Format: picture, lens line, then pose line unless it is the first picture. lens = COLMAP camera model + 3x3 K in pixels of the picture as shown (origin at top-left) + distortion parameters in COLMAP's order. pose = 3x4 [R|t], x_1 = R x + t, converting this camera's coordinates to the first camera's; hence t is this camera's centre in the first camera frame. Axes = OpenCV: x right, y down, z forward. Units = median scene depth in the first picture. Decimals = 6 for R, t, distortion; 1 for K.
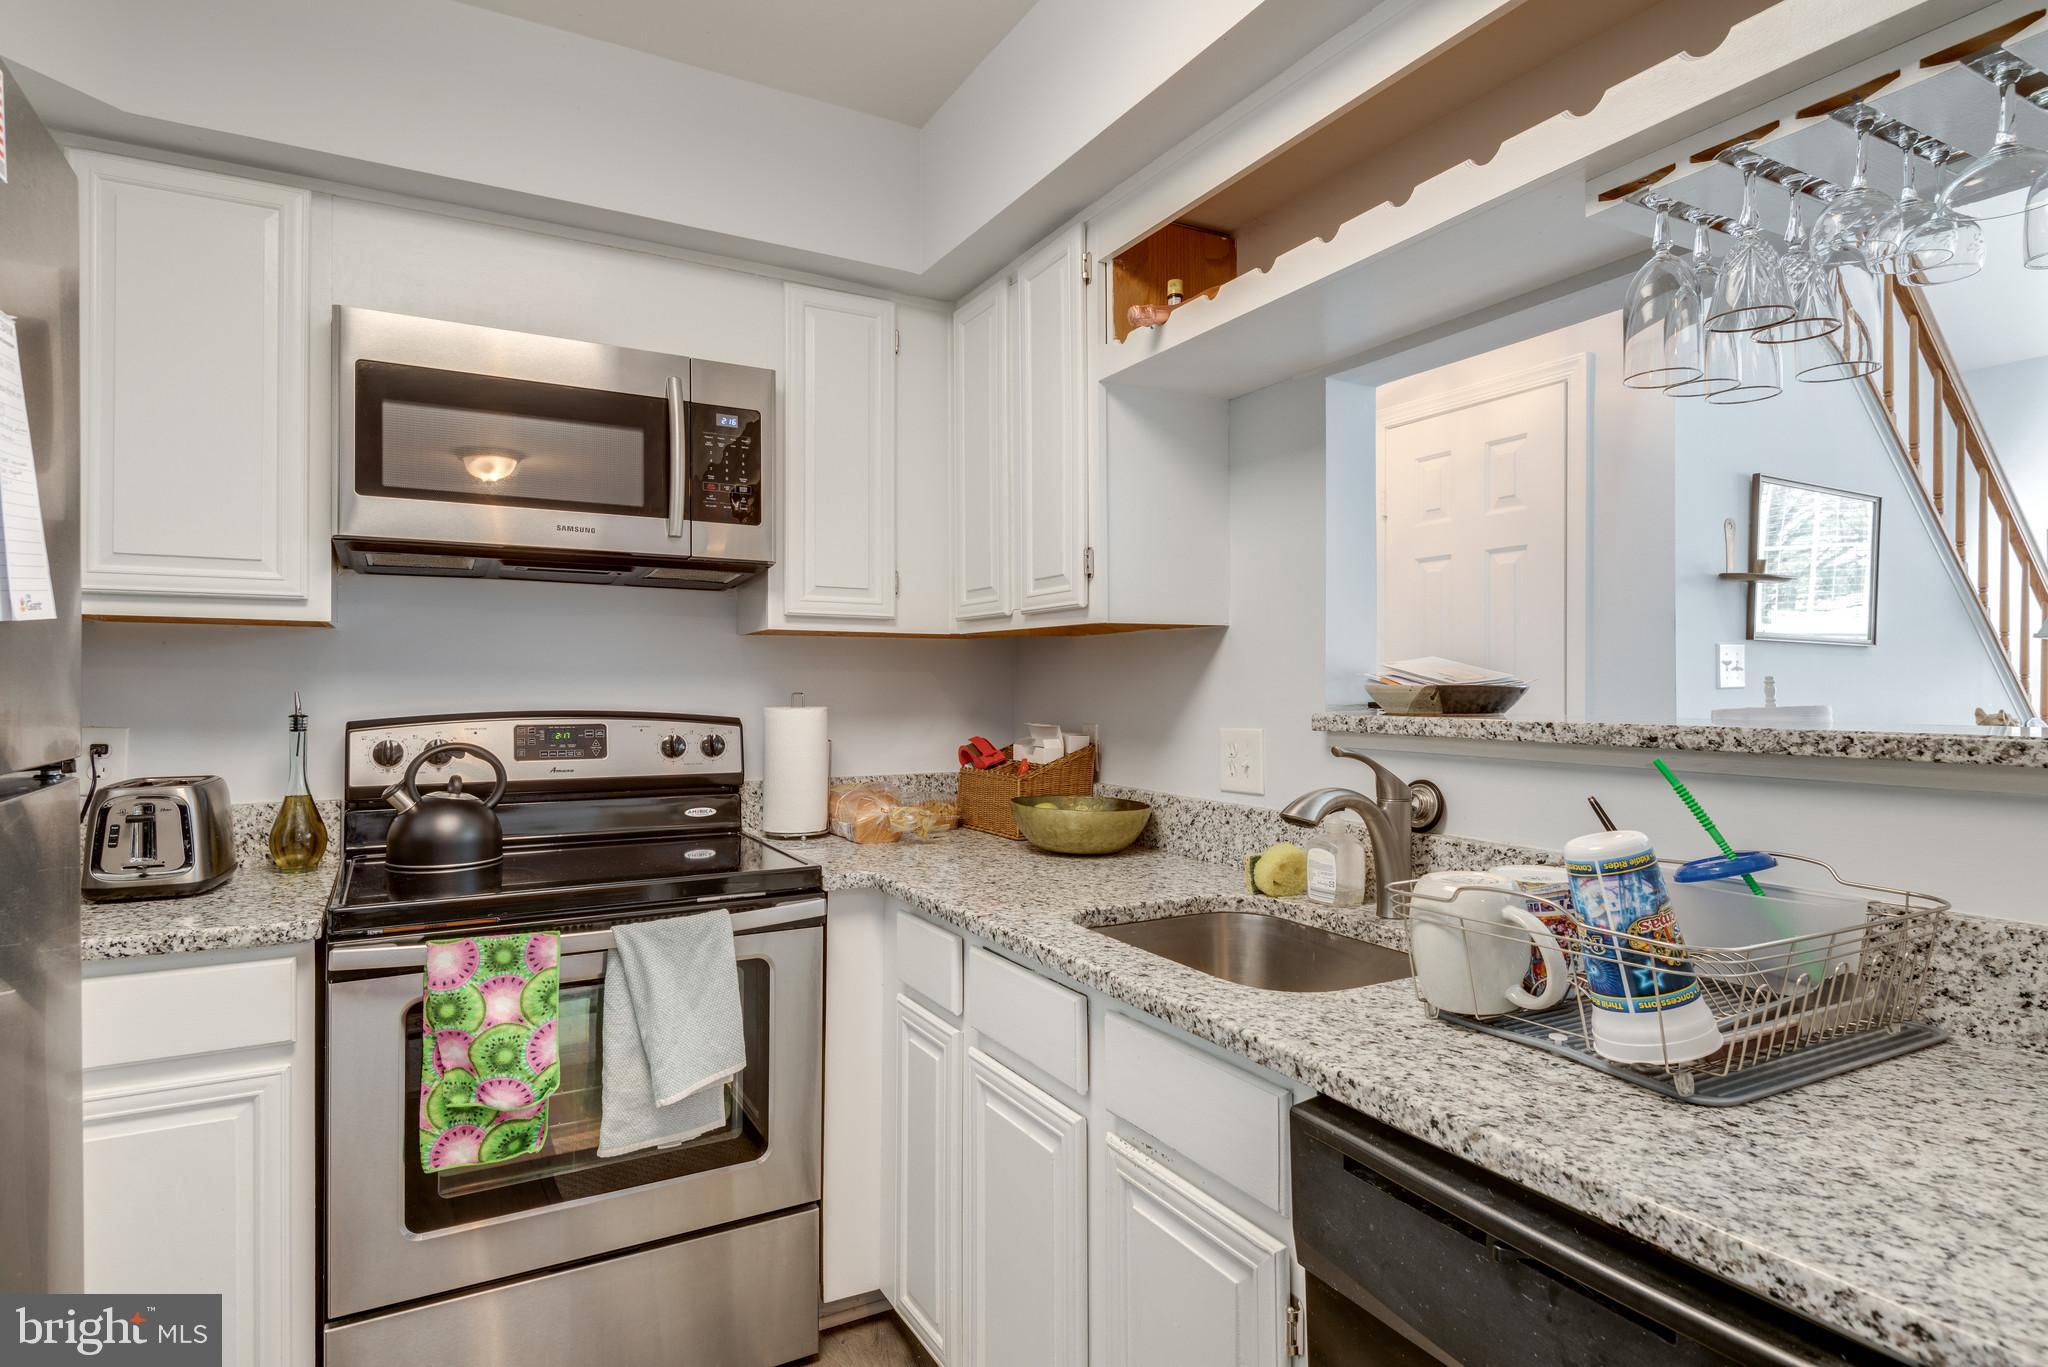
lens RADIAL K [[1103.5, 0, 1025.9], [0, 1103.5, 687.2], [0, 0, 1]] dist [0.010974, -0.008371]
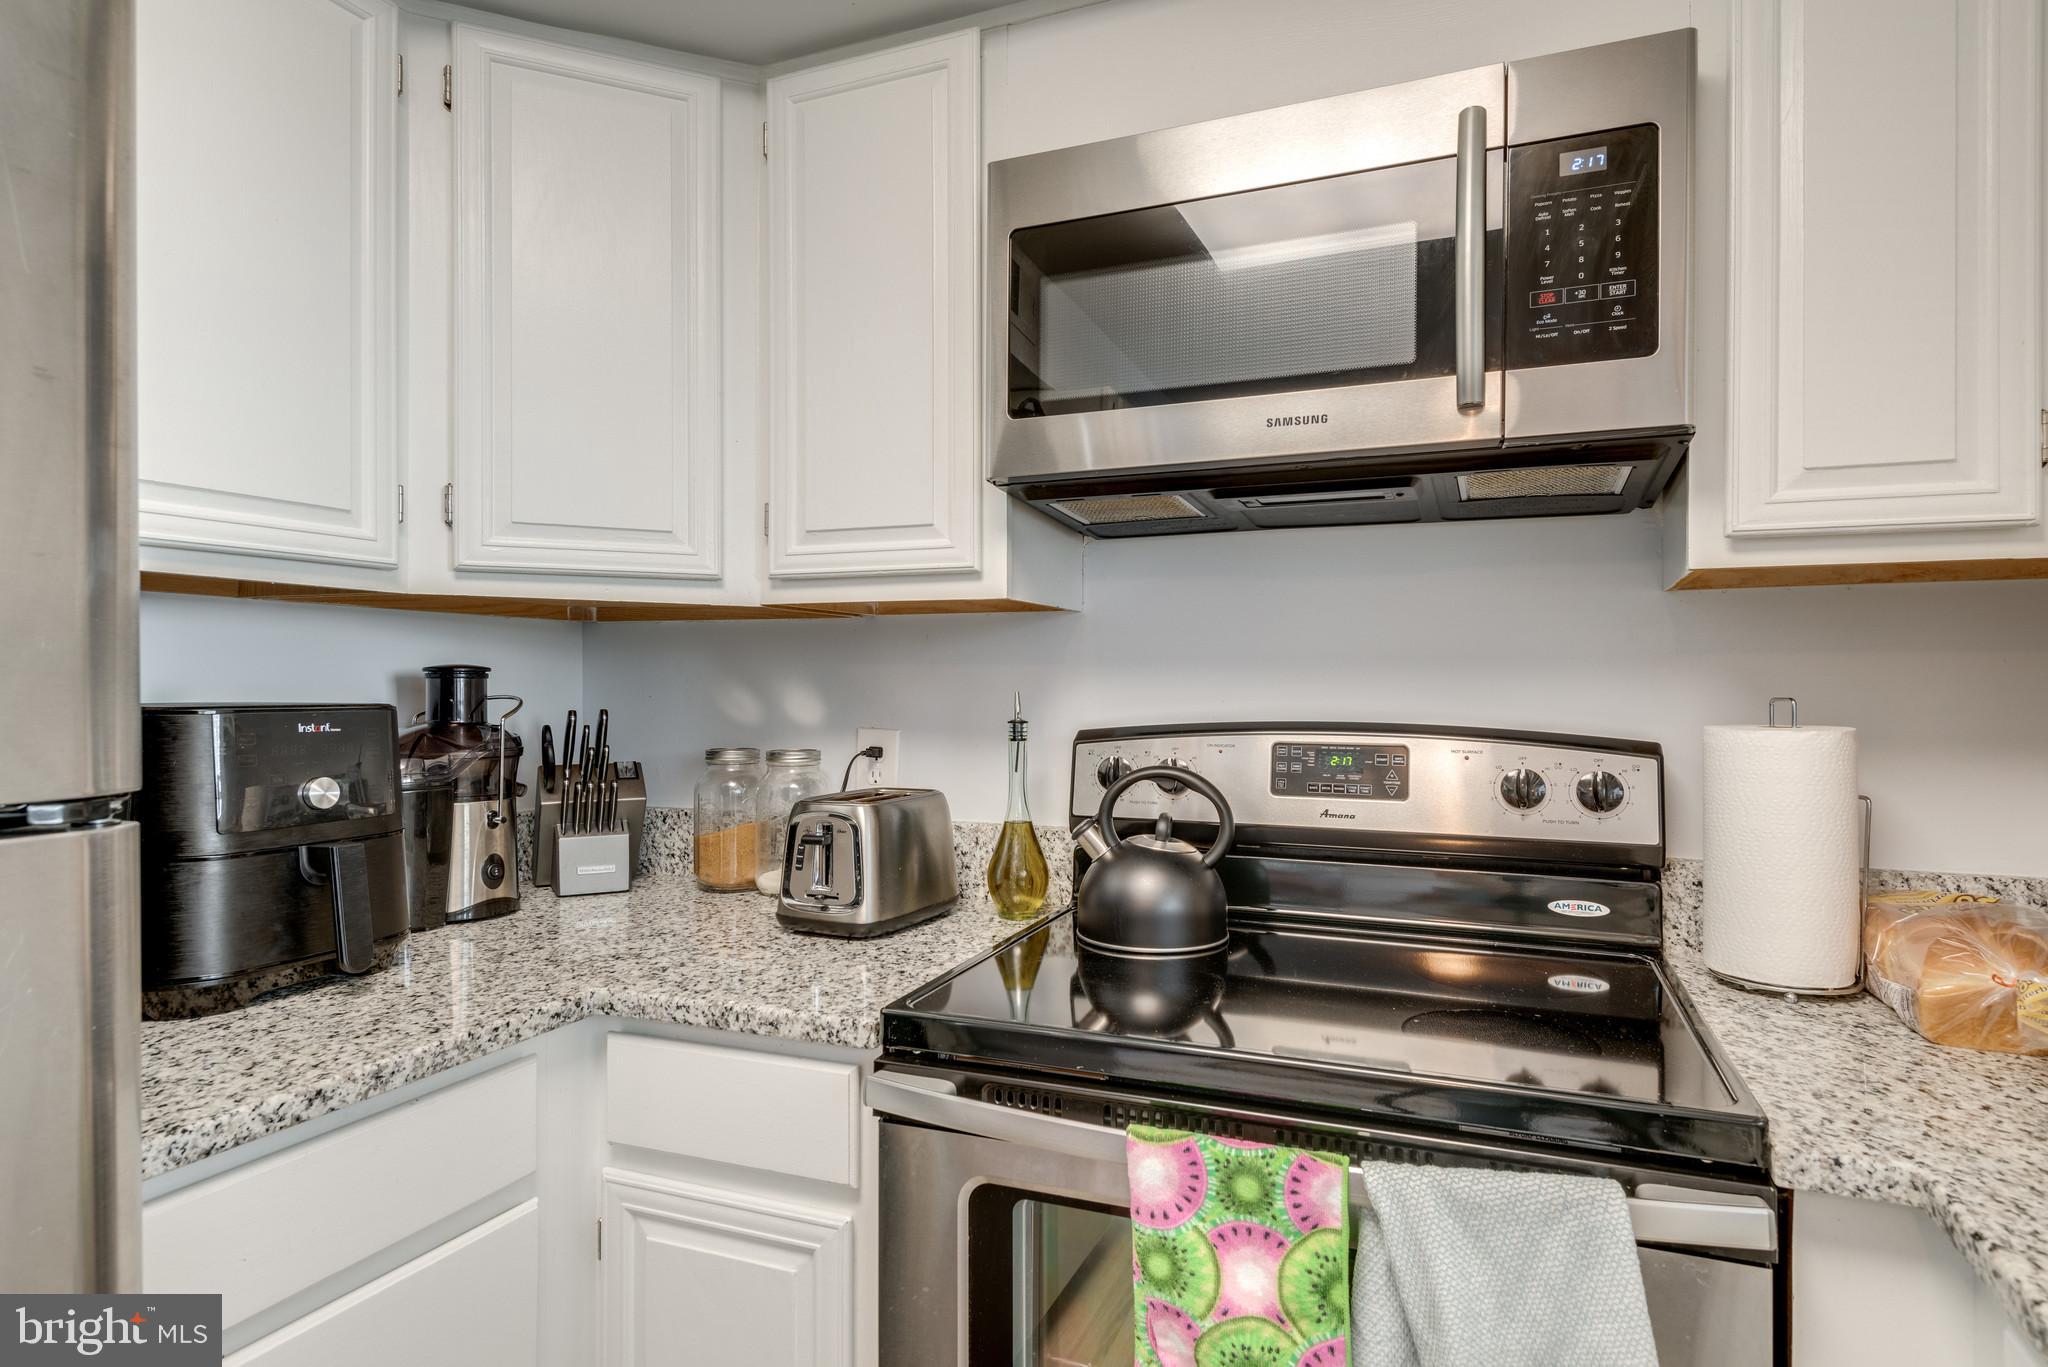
lens RADIAL K [[1103.5, 0, 1027.3], [0, 1103.5, 683.9], [0, 0, 1]] dist [0.010974, -0.008371]
pose [[0.611973, -0.000116, -0.790879, -0.024463], [0.000140, 1.000000, -0.000038, -0.001157], [0.790879, -0.000088, 0.611973, 0.491819]]
